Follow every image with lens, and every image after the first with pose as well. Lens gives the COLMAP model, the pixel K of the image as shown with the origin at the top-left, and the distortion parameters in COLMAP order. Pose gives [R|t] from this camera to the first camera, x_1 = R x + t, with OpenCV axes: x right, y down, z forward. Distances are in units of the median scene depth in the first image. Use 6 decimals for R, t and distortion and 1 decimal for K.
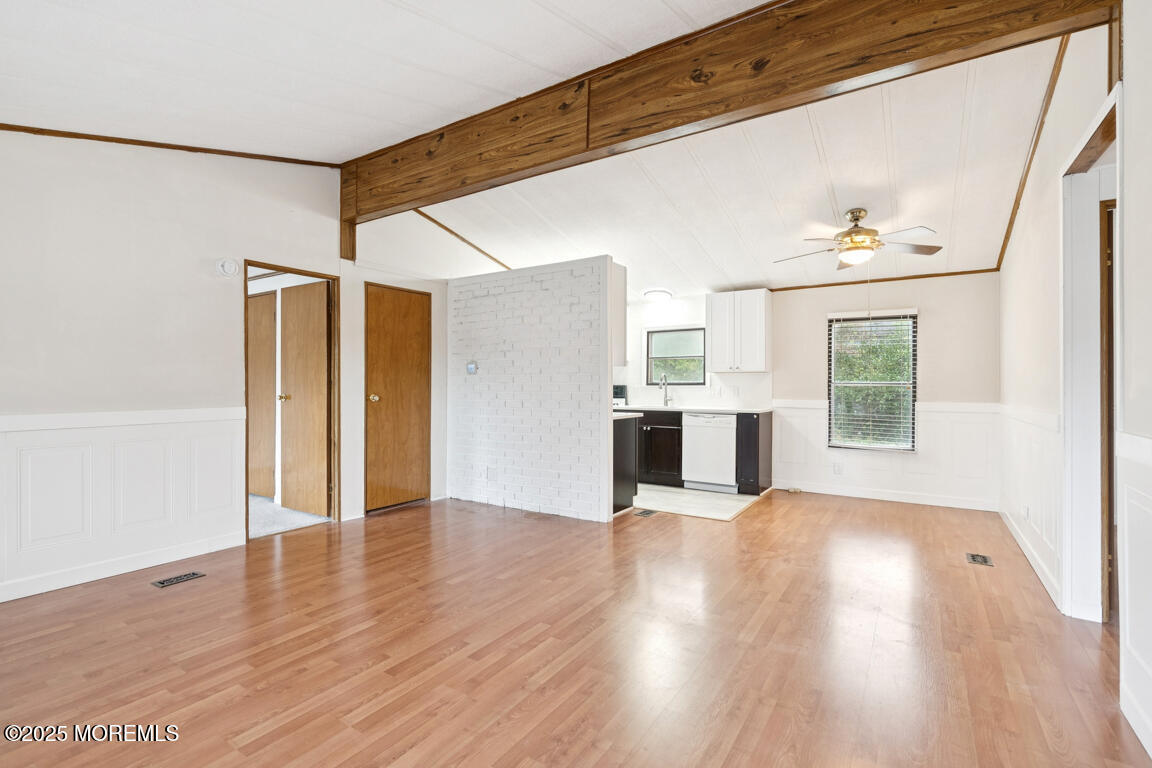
lens RADIAL K [[533.8, 0, 576.0], [0, 533.8, 384.0], [0, 0, 1]] dist [0.002940, 0.000375]
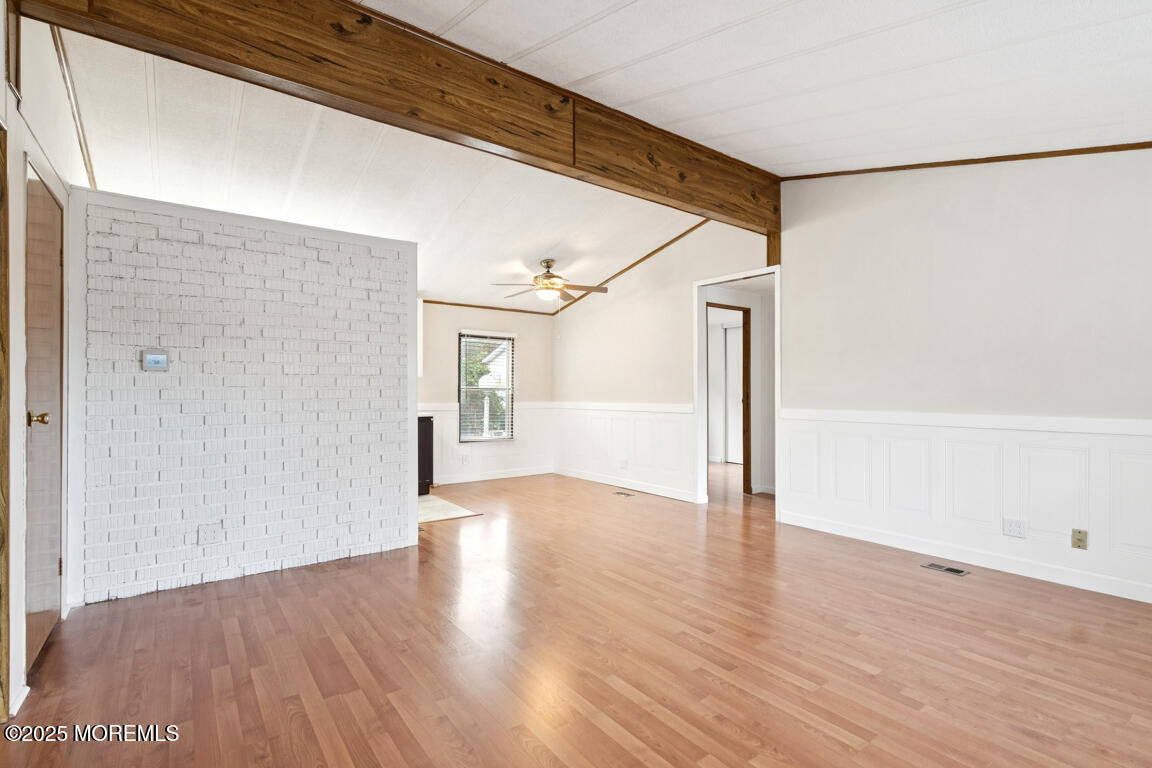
lens RADIAL K [[533.2, 0, 572.4], [0, 533.2, 391.2], [0, 0, 1]] dist [0.004491, 0.000496]
pose [[0.343690, -0.003432, 0.939077, -0.642668], [0.000428, 0.999994, 0.003498, 0.001165], [-0.939083, -0.000800, 0.343689, 0.423836]]
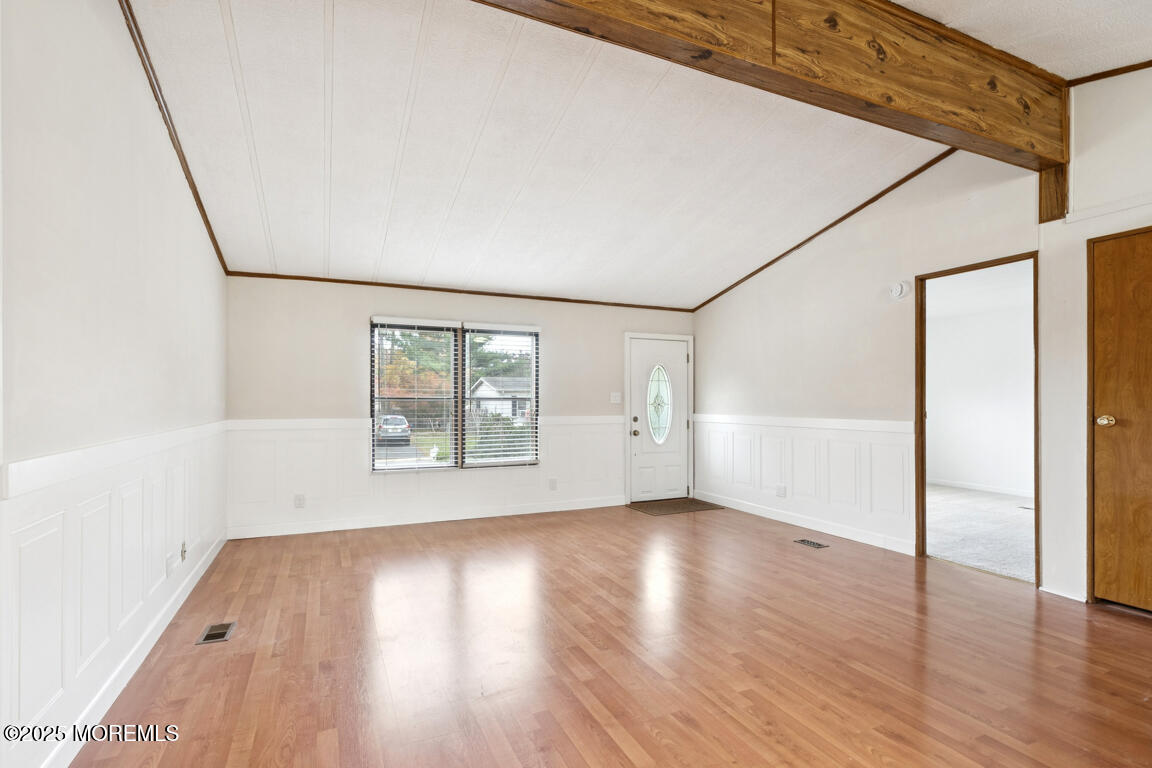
lens RADIAL K [[541.9, 0, 573.4], [0, 541.9, 403.7], [0, 0, 1]] dist [-0.004139, 0.000635]
pose [[-0.536833, 0.002627, -0.843684, 0.488350], [-0.001825, 0.999989, 0.004275, 0.004137], [0.843686, 0.003834, -0.536823, 0.815466]]
